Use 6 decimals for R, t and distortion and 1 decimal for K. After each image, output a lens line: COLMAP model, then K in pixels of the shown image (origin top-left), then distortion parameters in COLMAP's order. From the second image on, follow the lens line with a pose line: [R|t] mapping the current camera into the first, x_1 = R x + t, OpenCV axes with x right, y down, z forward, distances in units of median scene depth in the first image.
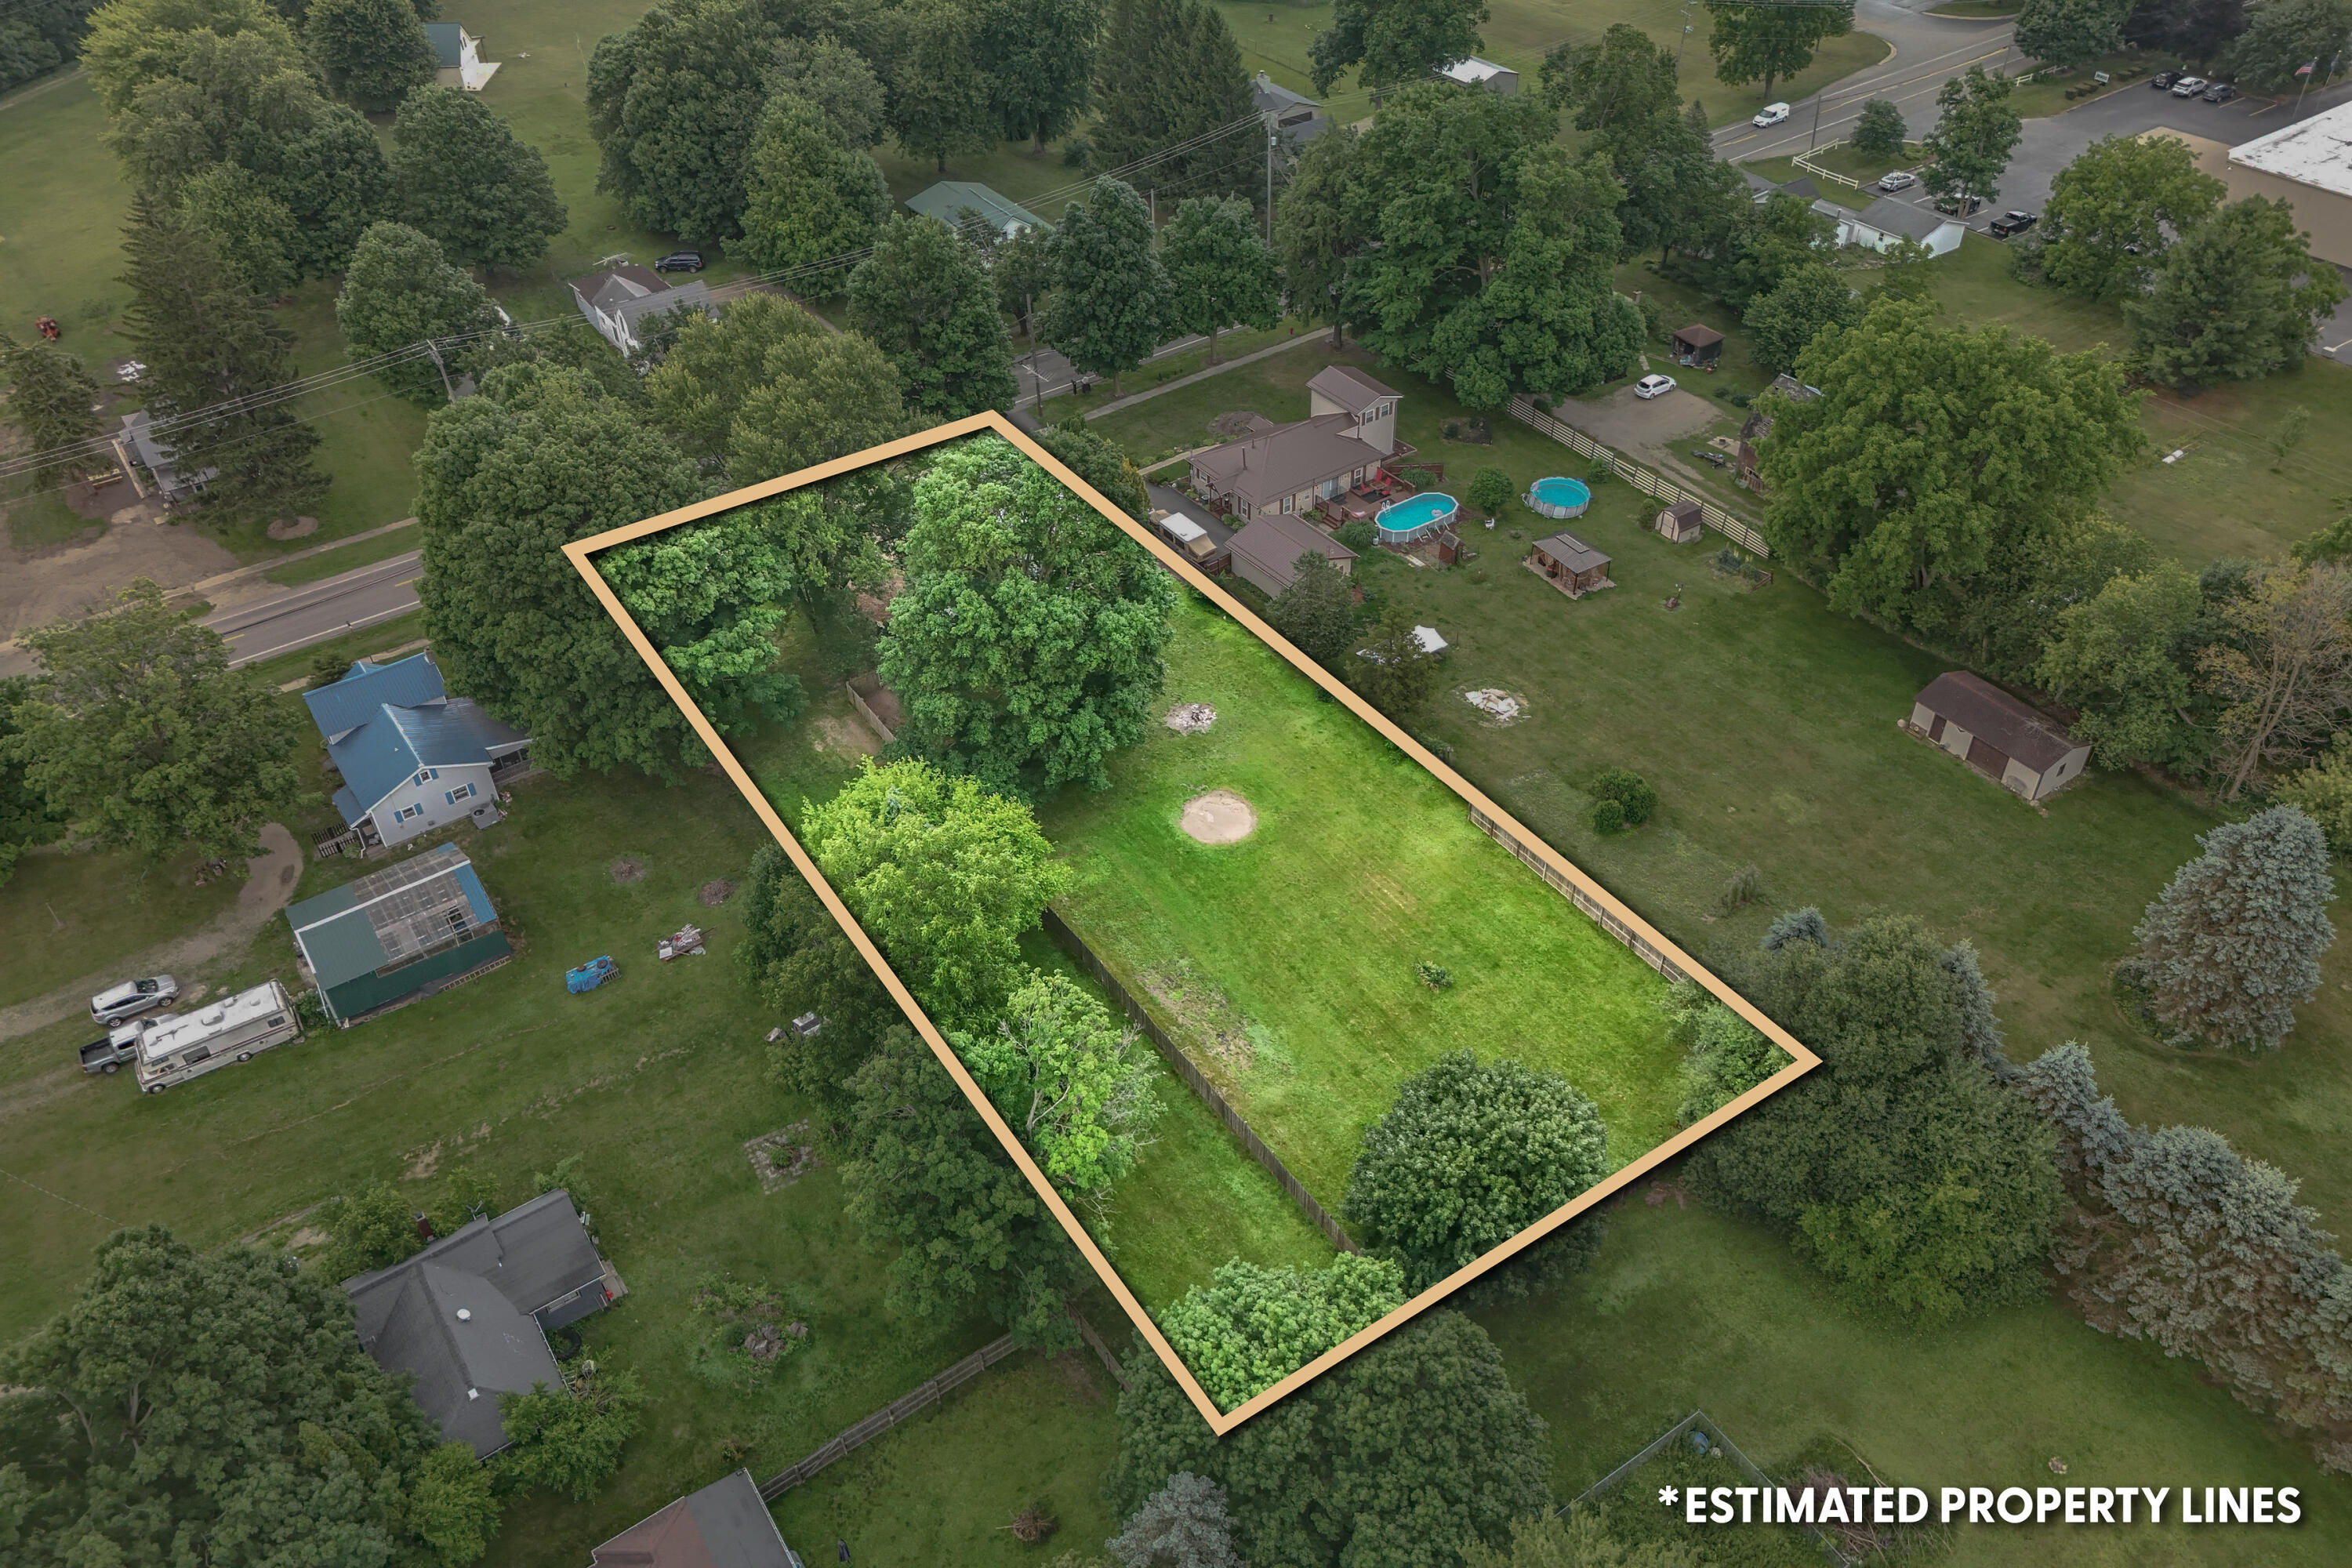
lens RADIAL K [[1727.2, 0, 1176.0], [0, 1727.2, 784.0], [0, 0, 1]] dist [0.062120, -0.045936]
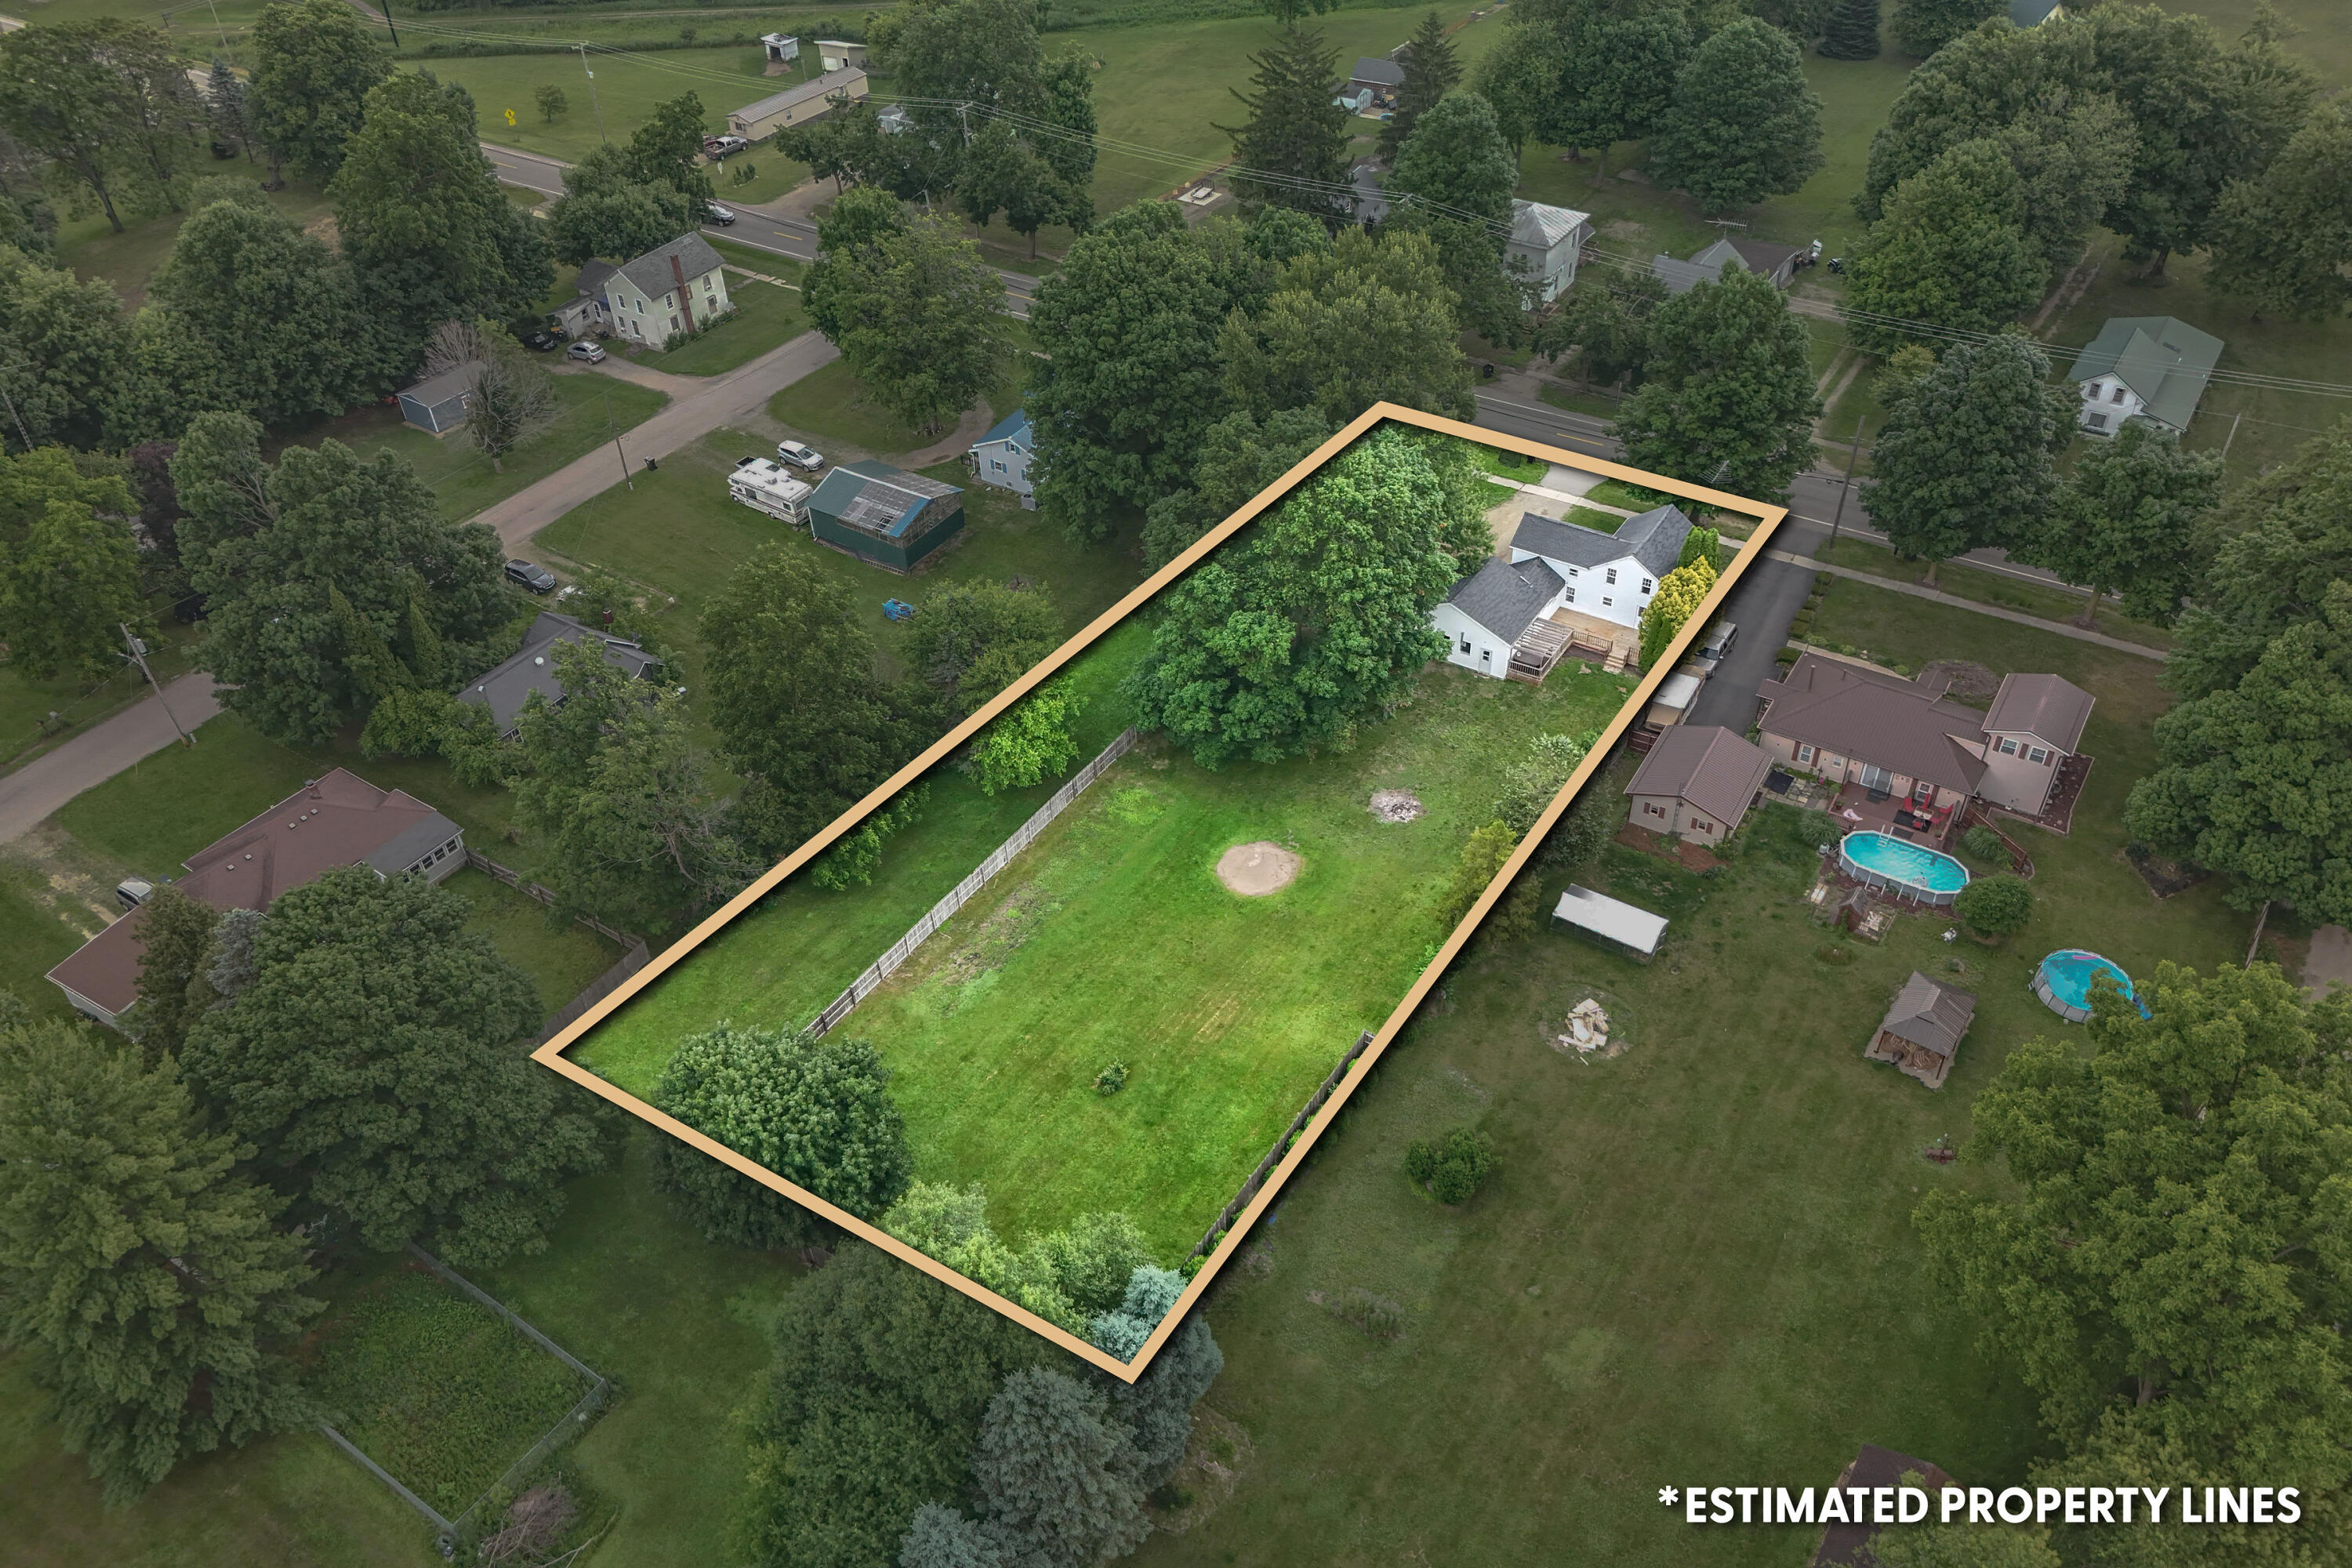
lens RADIAL K [[1727.2, 0, 1176.0], [0, 1727.2, 784.0], [0, 0, 1]] dist [0.062120, -0.045936]
pose [[0.376484, 0.604290, -0.702206, 0.658777], [-0.577571, 0.745739, 0.332092, -0.310727], [0.724342, 0.280546, 0.629779, 0.347531]]
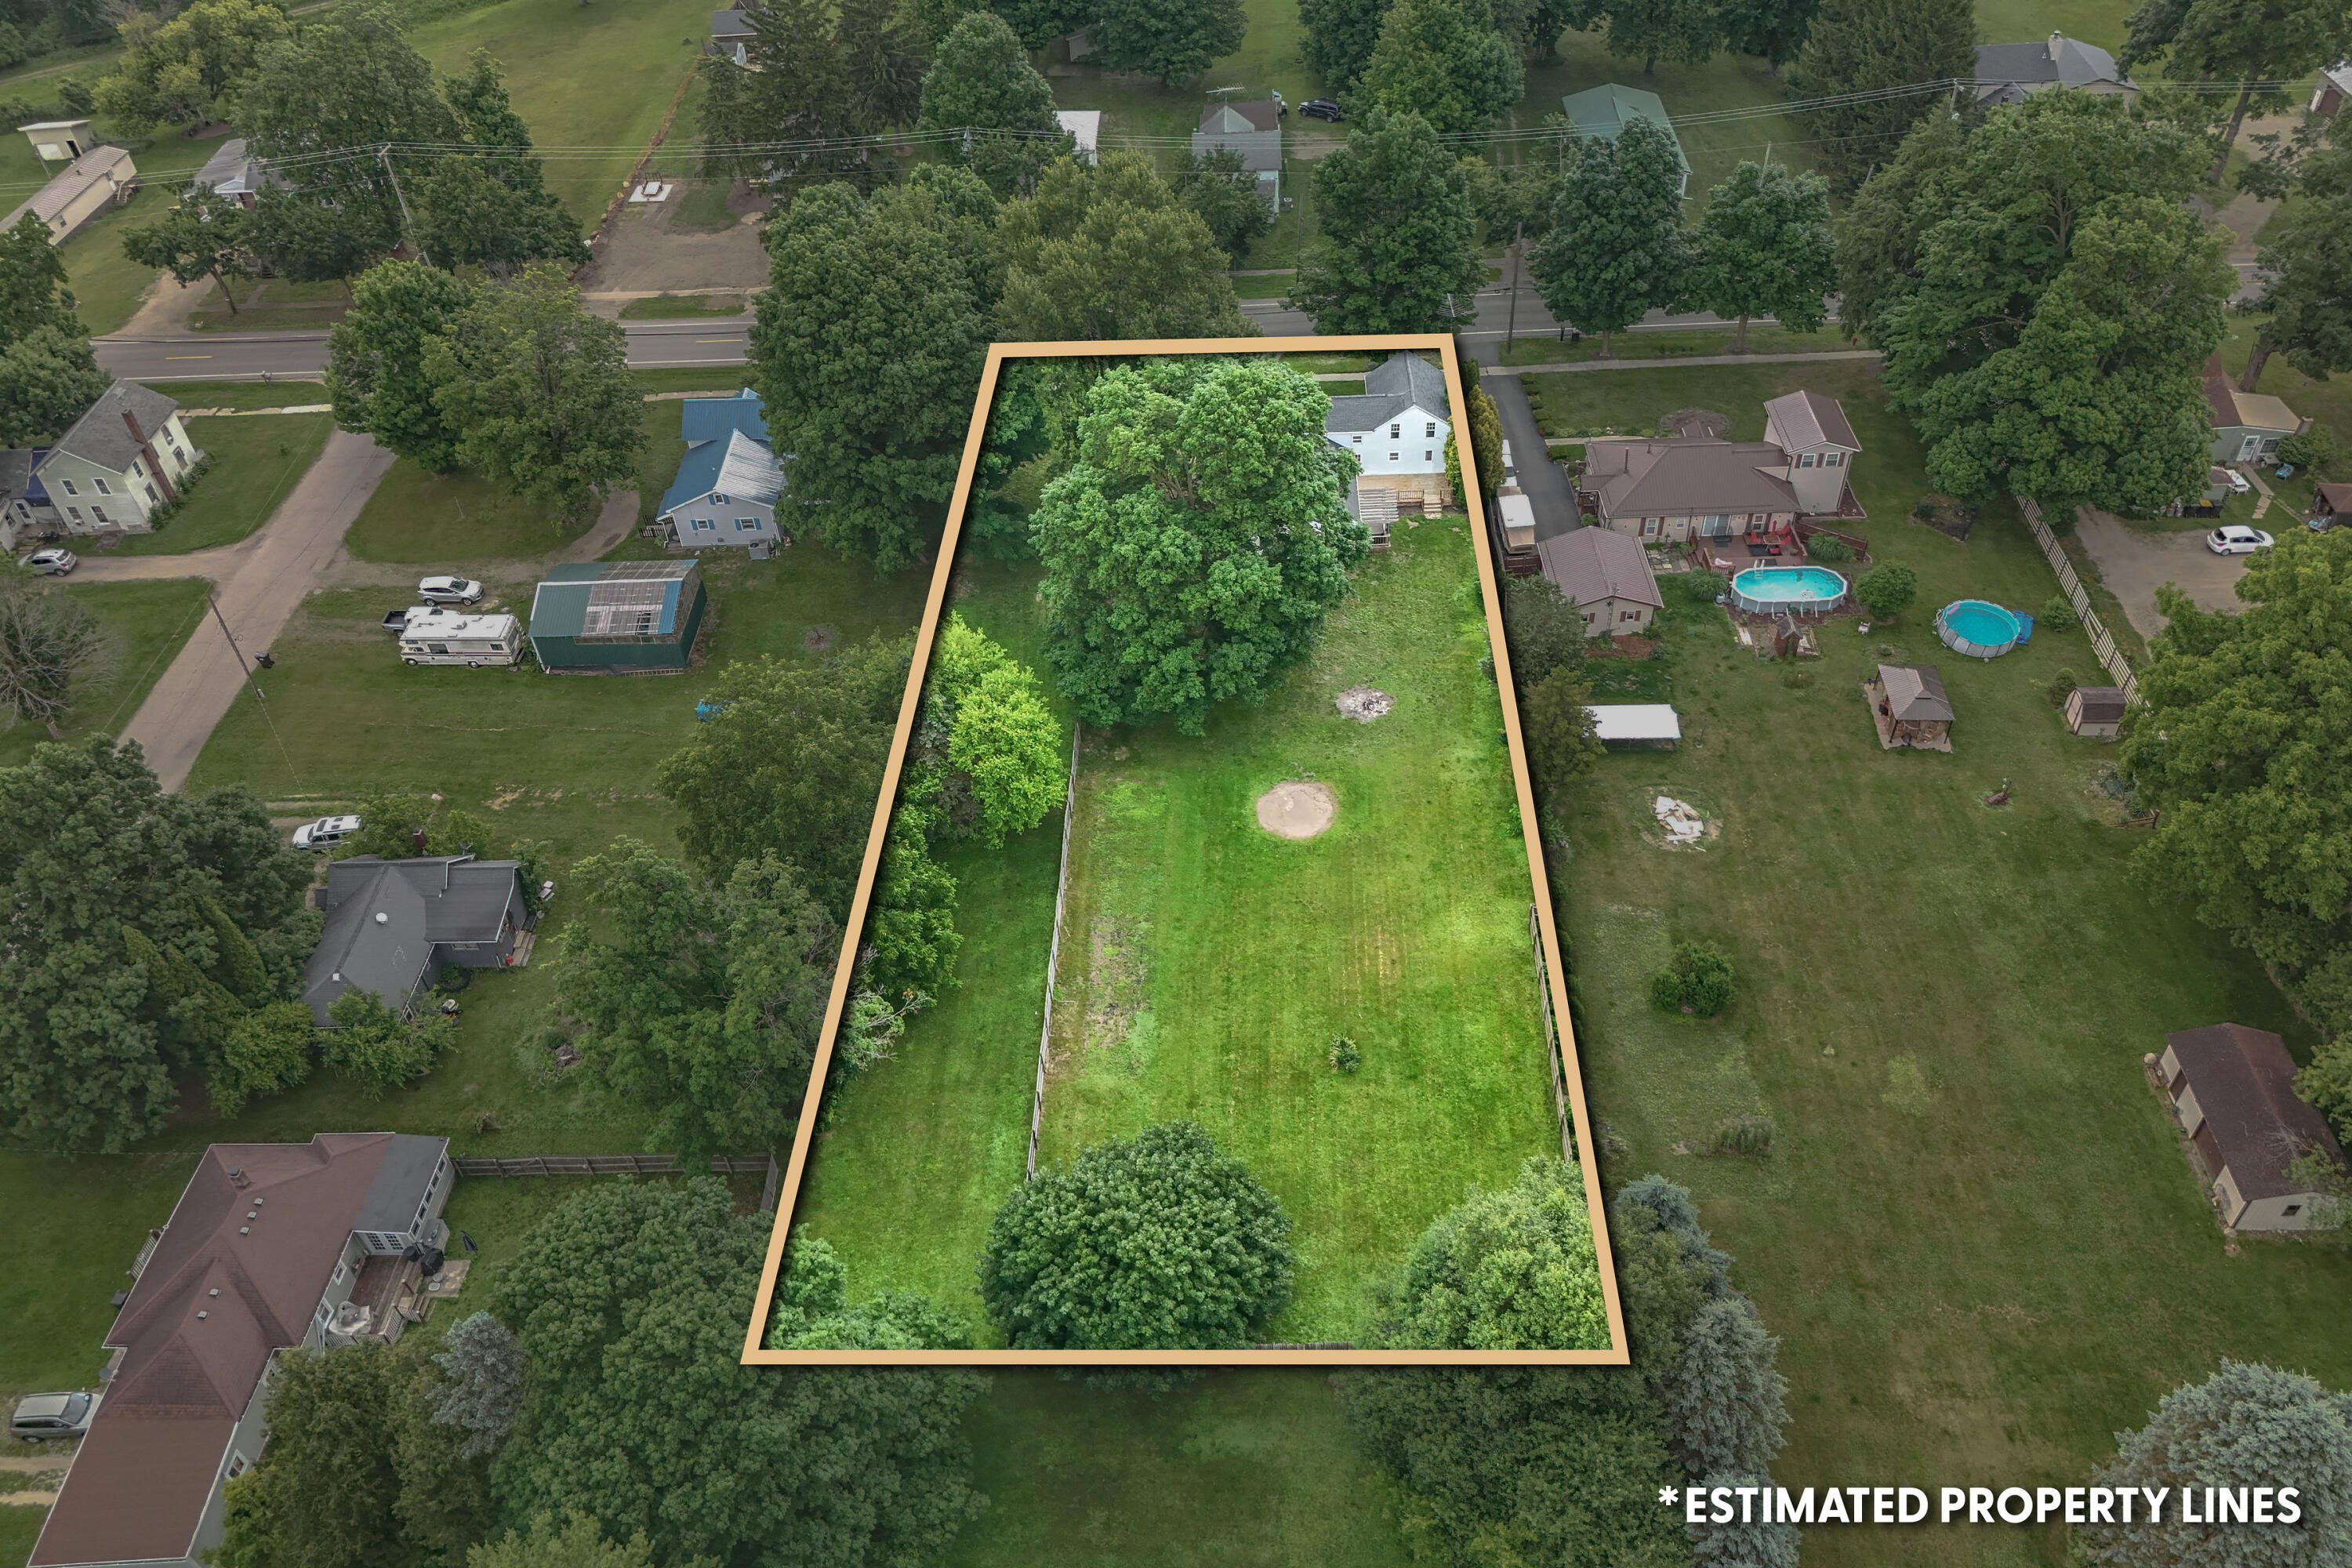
lens RADIAL K [[1727.2, 0, 1176.0], [0, 1727.2, 784.0], [0, 0, 1]] dist [0.062120, -0.045936]
pose [[0.809641, 0.391250, -0.437499, 0.379325], [-0.354953, 0.920046, 0.165904, -0.126358], [0.467429, 0.020969, 0.883782, 0.136602]]
